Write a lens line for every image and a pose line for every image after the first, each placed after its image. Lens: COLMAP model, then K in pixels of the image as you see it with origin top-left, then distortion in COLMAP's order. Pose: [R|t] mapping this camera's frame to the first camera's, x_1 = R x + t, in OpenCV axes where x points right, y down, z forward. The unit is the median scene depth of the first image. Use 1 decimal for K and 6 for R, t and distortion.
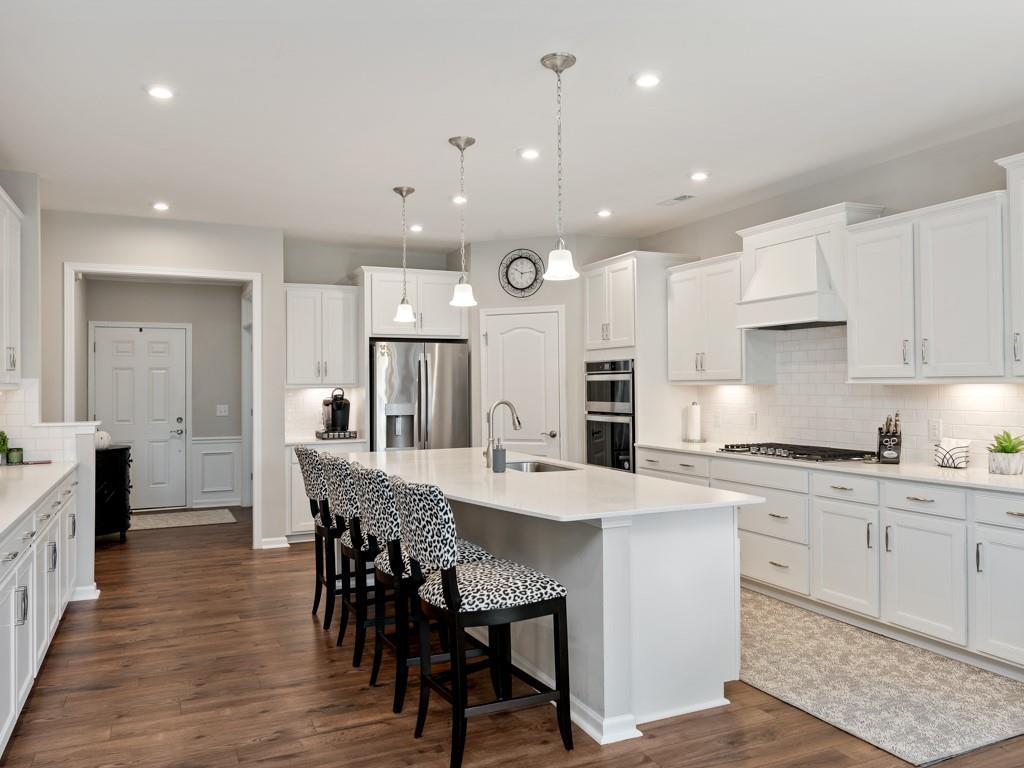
lens RADIAL K [[763.1, 0, 518.3], [0, 763.1, 382.8], [0, 0, 1]] dist [-0.034208, -0.005964]
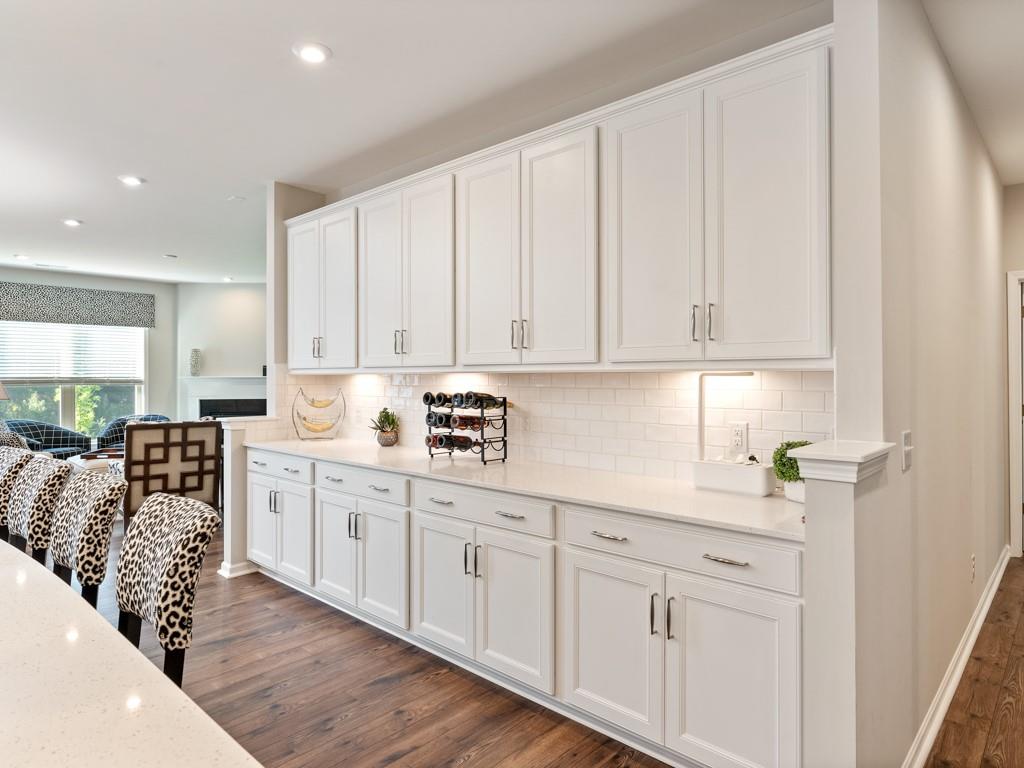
lens RADIAL K [[620.7, 0, 503.5], [0, 620.7, 377.9], [0, 0, 1]] dist [0.002544, -0.002758]
pose [[-0.930661, 0.011745, -0.365693, -0.259341], [0.011312, 0.999930, 0.003325, 0.008404], [0.365707, -0.001043, -0.930729, 1.130132]]
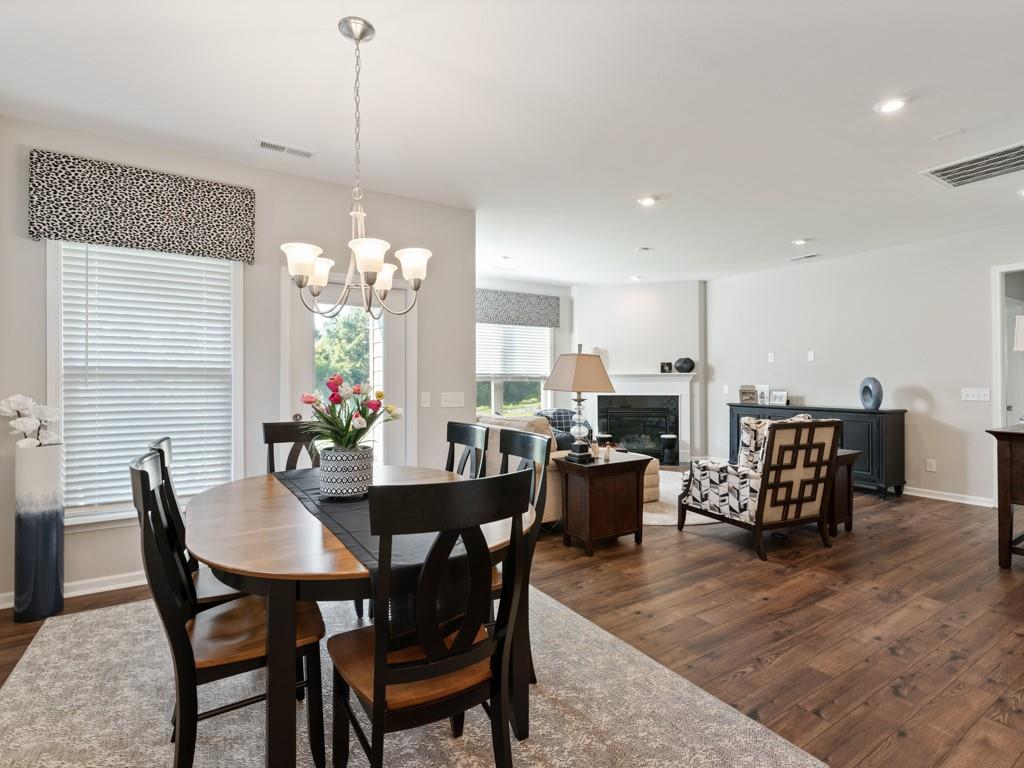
lens RADIAL K [[502.6, 0, 509.7], [0, 502.6, 374.3], [0, 0, 1]] dist [0.002226, -0.002041]
pose [[-0.991690, 0.008040, -0.128396, 0.333300], [0.009687, 0.999879, -0.012212, 0.018312], [0.128283, -0.013354, -0.991648, 0.647624]]
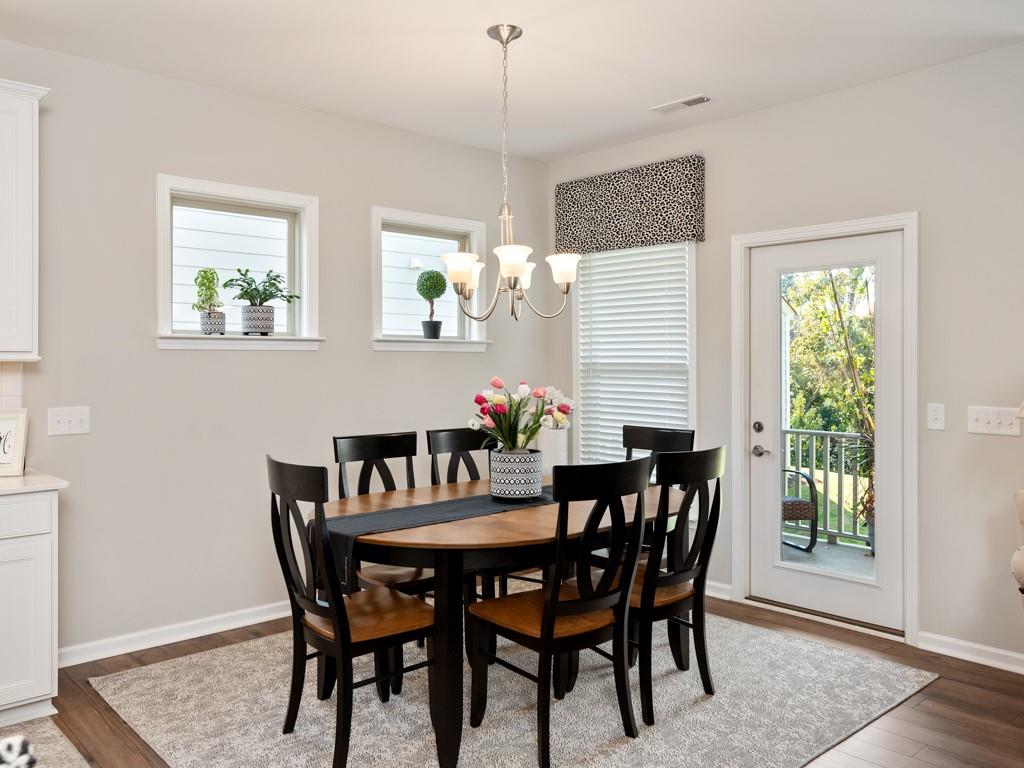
lens RADIAL K [[818.8, 0, 512.1], [0, 818.8, 364.2], [0, 0, 1]] dist [0.006486, -0.006819]
pose [[-0.303823, 0.005237, 0.952714, -0.204934], [-0.000058, 0.999985, -0.005515, 0.005547], [-0.952729, -0.001731, -0.303818, 0.436785]]
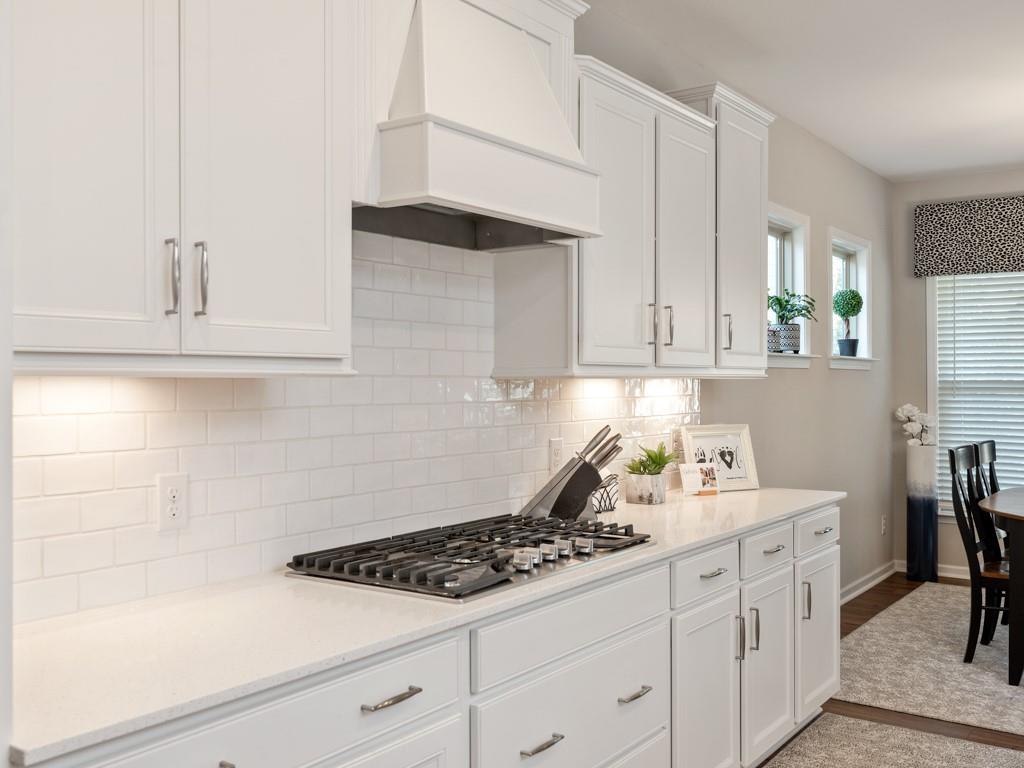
lens RADIAL K [[972.2, 0, 509.6], [0, 972.2, 386.2], [0, 0, 1]] dist [-0.003277, 0.000000]
pose [[-0.488623, 0.003289, 0.872489, -0.074444], [0.001975, 0.999995, -0.002664, 0.007483], [-0.872493, 0.000421, -0.488626, 1.132317]]
